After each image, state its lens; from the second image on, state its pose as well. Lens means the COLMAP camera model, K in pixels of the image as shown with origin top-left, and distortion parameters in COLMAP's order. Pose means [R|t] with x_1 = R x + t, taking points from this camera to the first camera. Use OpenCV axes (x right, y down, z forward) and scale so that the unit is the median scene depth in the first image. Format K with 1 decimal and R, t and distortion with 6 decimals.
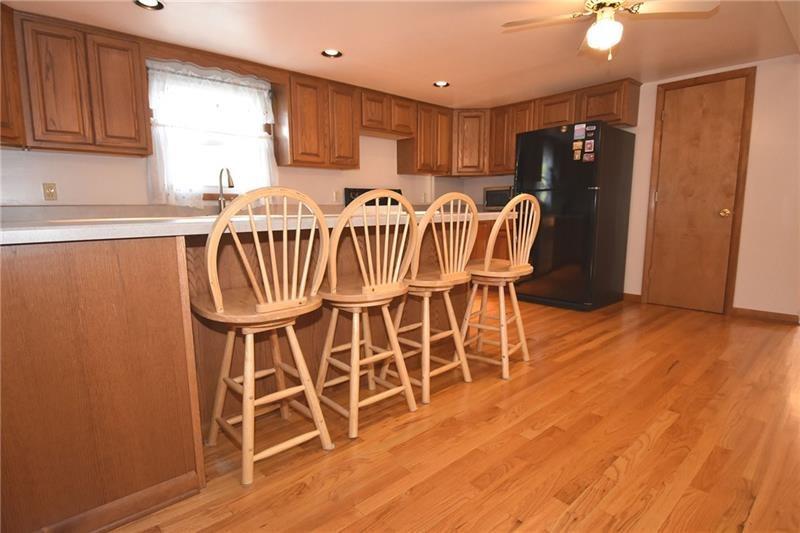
lens RADIAL K [[417.6, 0, 397.1], [0, 417.6, 270.7], [0, 0, 1]] dist [-0.012847, -0.007501]
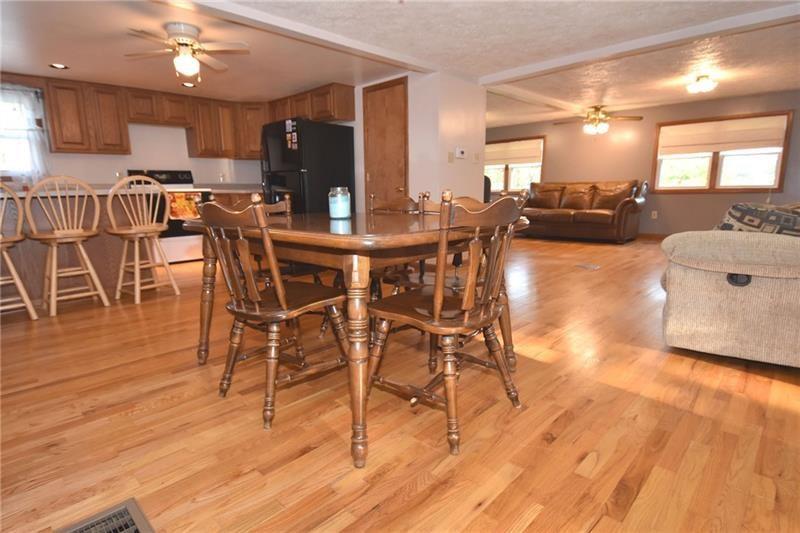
lens RADIAL K [[417.6, 0, 392.9], [0, 417.6, 267.9], [0, 0, 1]] dist [-0.012847, -0.007501]
pose [[0.997828, -0.010549, 0.065029, 0.688172], [0.007488, 0.998860, 0.047143, 0.044917], [-0.065452, -0.046553, 0.996769, -0.325988]]
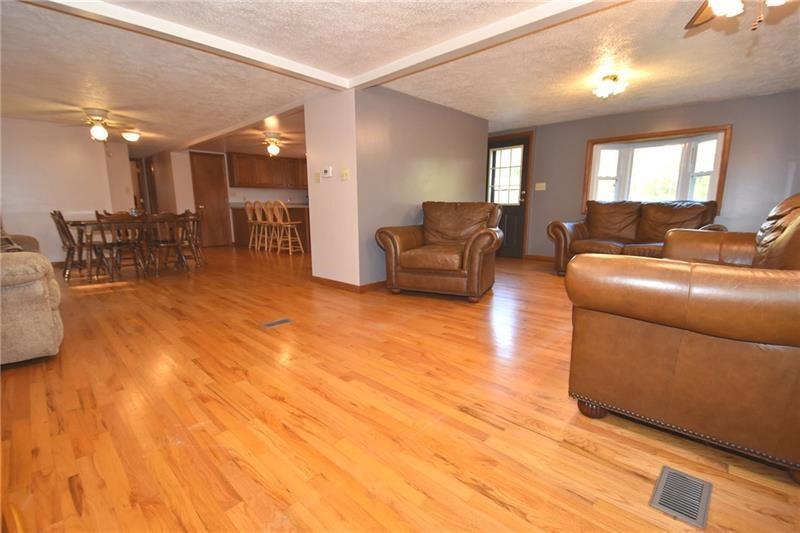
lens RADIAL K [[354.8, 0, 398.3], [0, 354.8, 267.1], [0, 0, 1]] dist [-0.012371, -0.000936]
pose [[0.097410, 0.182186, -0.978427, 2.060523], [-0.128933, 0.977128, 0.169107, -0.165140], [0.986857, 0.109679, 0.118672, 1.030664]]
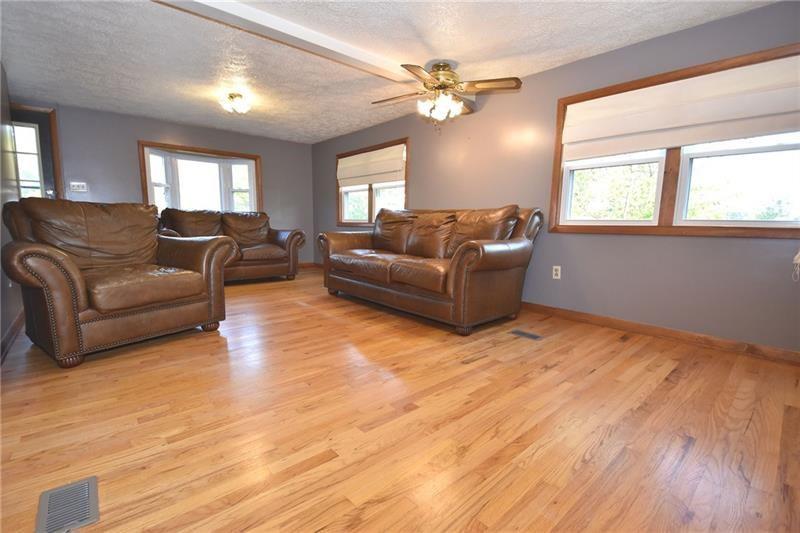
lens RADIAL K [[354.8, 0, 397.5], [0, 354.8, 268.0], [0, 0, 1]] dist [-0.012371, -0.000936]
pose [[0.999474, 0.030653, -0.010559, 1.775915], [-0.030692, 0.999522, -0.003591, -0.116201], [0.010444, 0.003913, 0.999938, 0.784011]]
